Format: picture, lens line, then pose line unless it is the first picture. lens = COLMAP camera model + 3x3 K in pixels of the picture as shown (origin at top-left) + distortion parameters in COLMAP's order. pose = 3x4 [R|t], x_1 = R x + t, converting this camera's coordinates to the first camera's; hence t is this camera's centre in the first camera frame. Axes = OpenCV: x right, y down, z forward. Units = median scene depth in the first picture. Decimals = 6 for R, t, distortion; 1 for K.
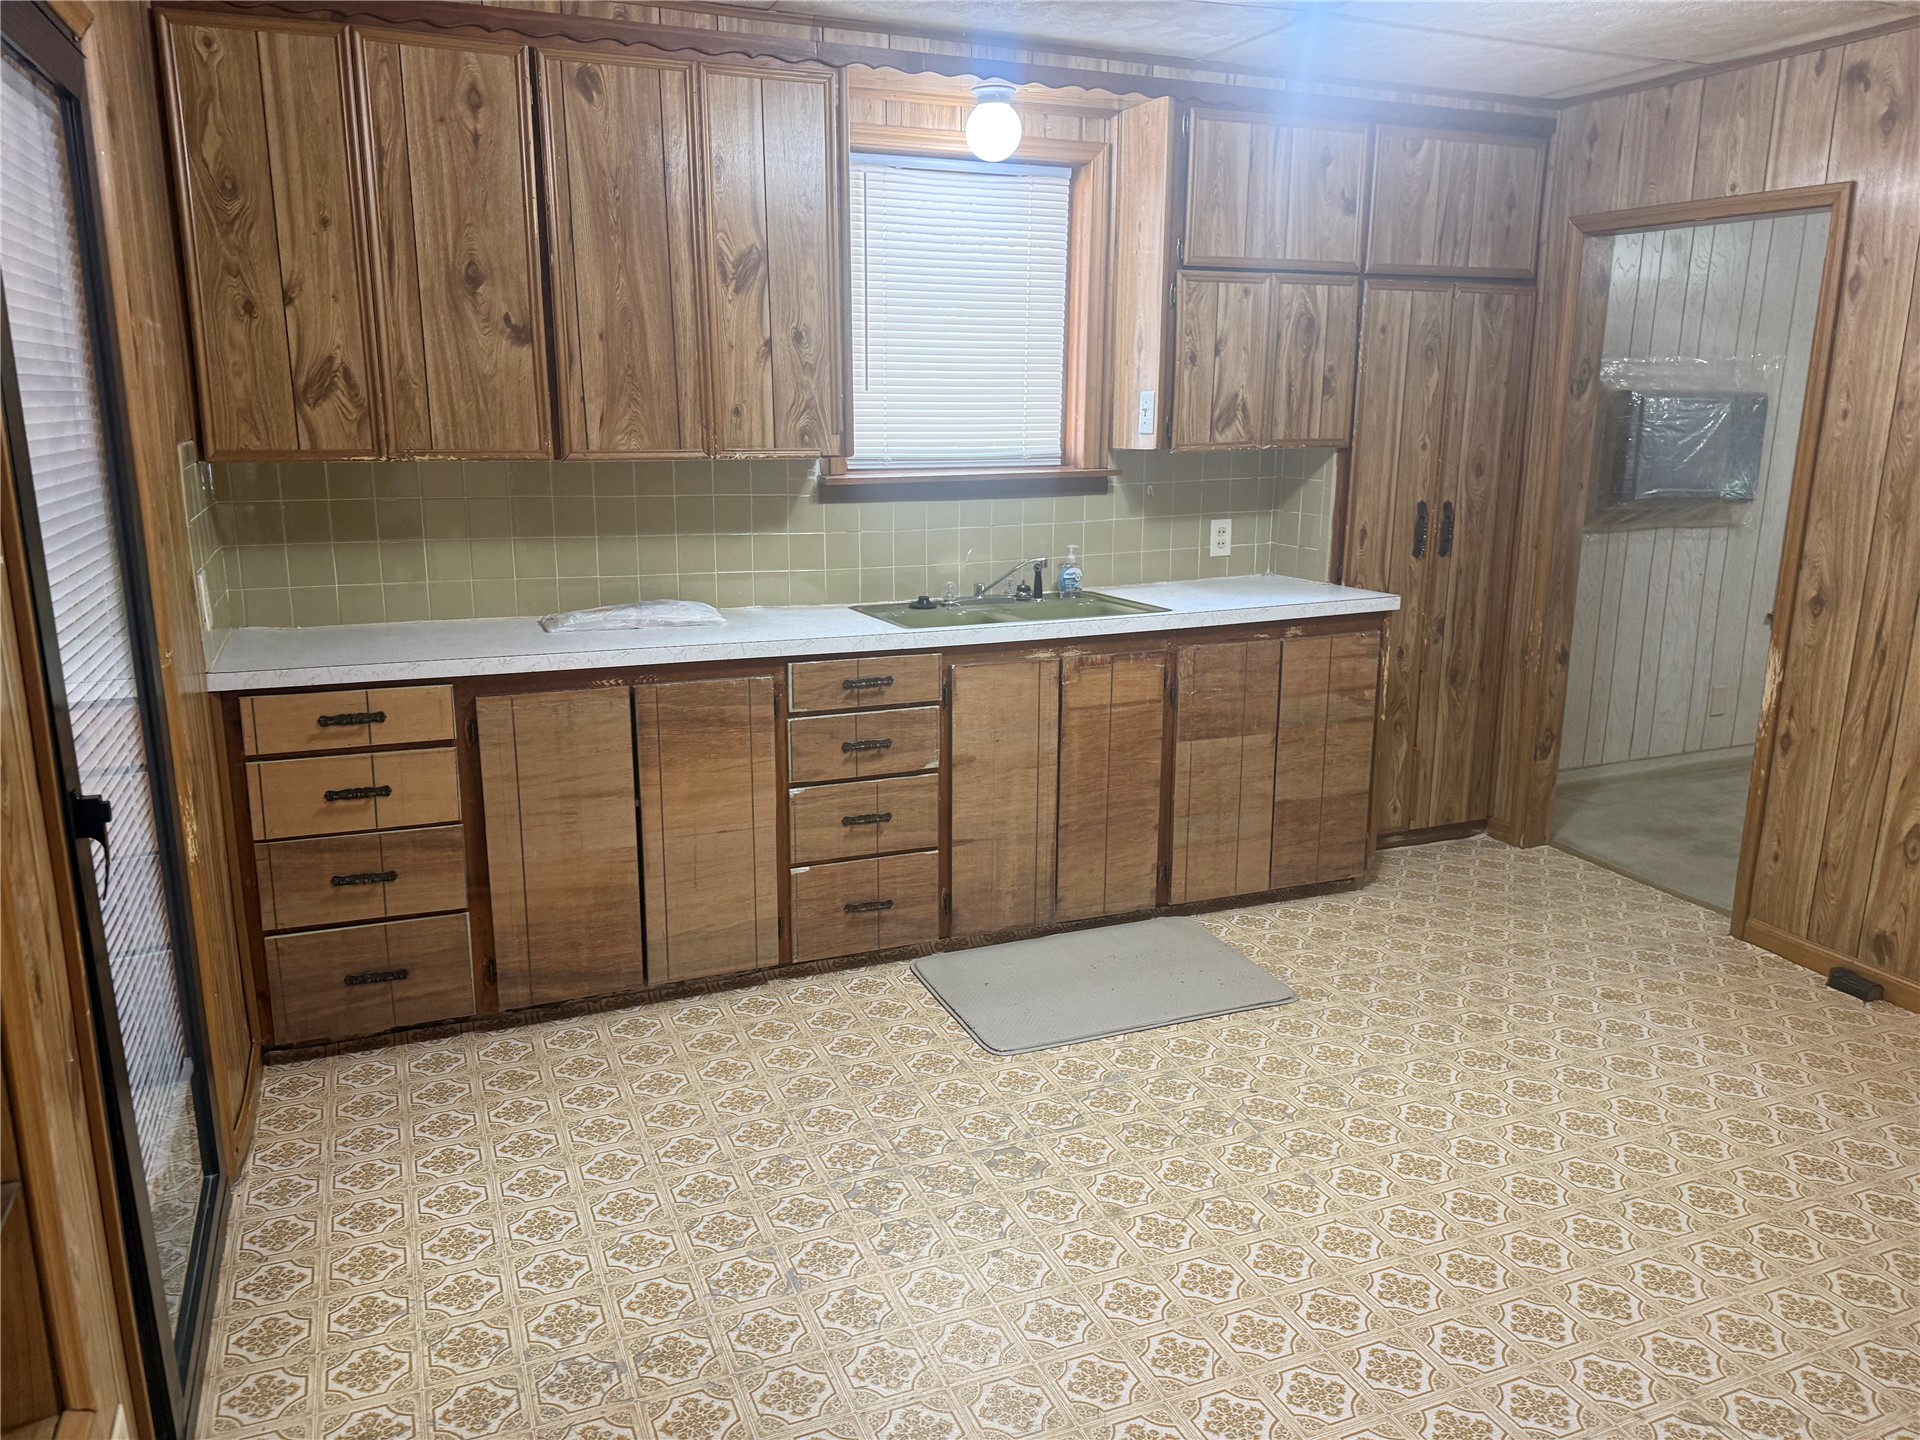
lens RADIAL K [[1342.6, 0, 960.0], [0, 1342.6, 720.0], [0, 0, 1]] dist [0.182796, -0.352016]
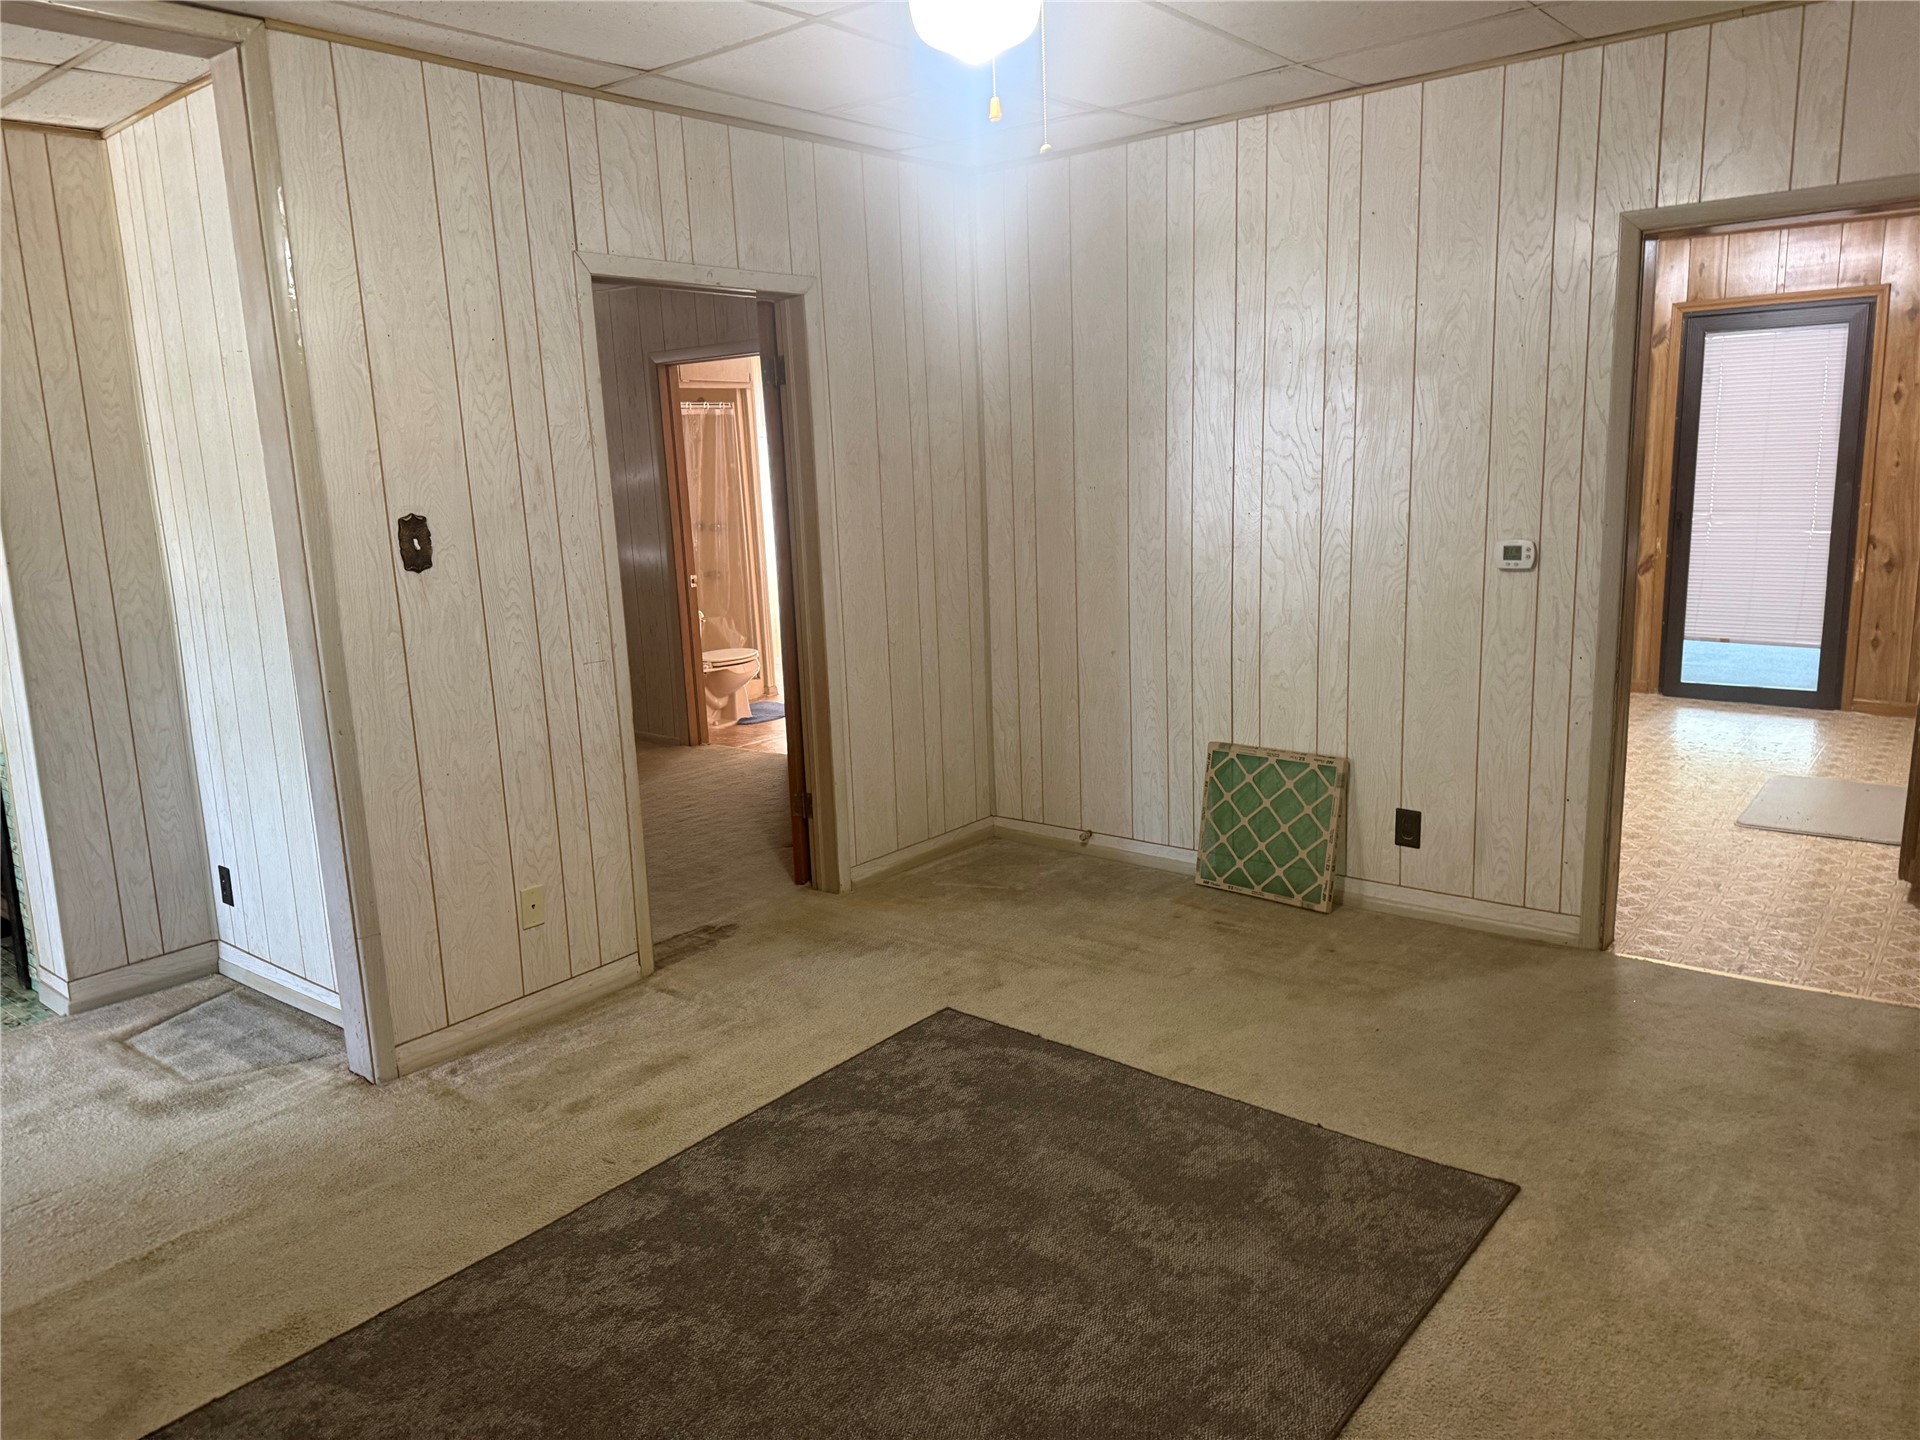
lens RADIAL K [[1356.8, 0, 970.5], [0, 1356.8, 719.2], [0, 0, 1]] dist [0.135707, -0.220604]
pose [[-0.877301, 0.121135, -0.464403, 1.608583], [-0.074361, 0.921632, 0.380873, -0.393076], [0.474145, 0.368674, -0.799541, 1.721185]]
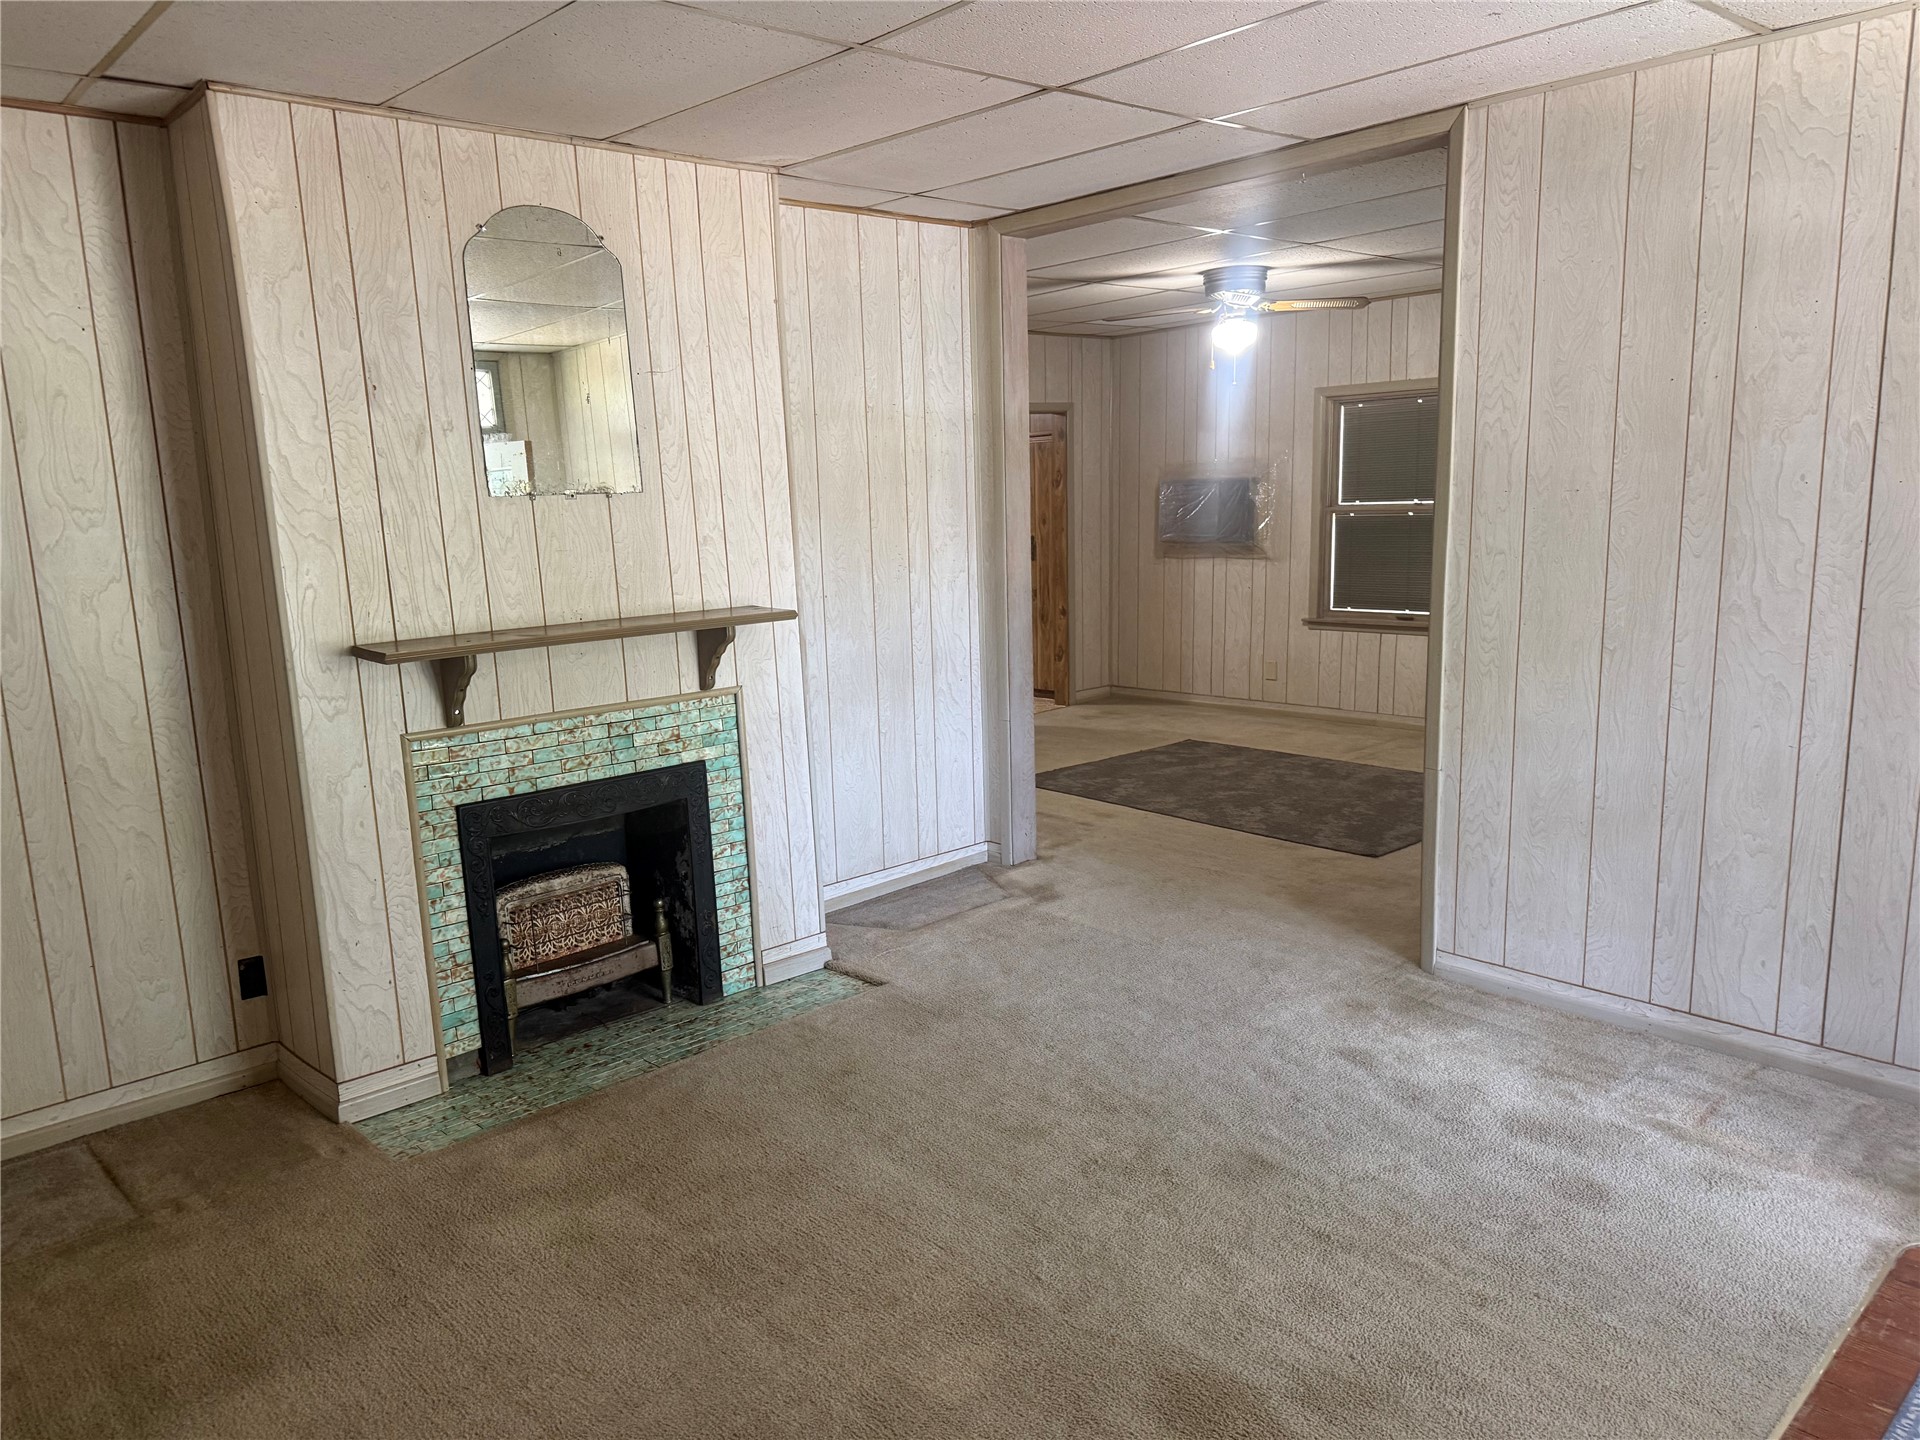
lens RADIAL K [[1356.8, 0, 970.5], [0, 1356.8, 719.2], [0, 0, 1]] dist [0.135707, -0.220604]
pose [[0.368522, 0.137527, -0.919390, 2.953761], [-0.185999, 0.979907, 0.072025, -0.011414], [0.910822, 0.144463, 0.386696, 0.135386]]
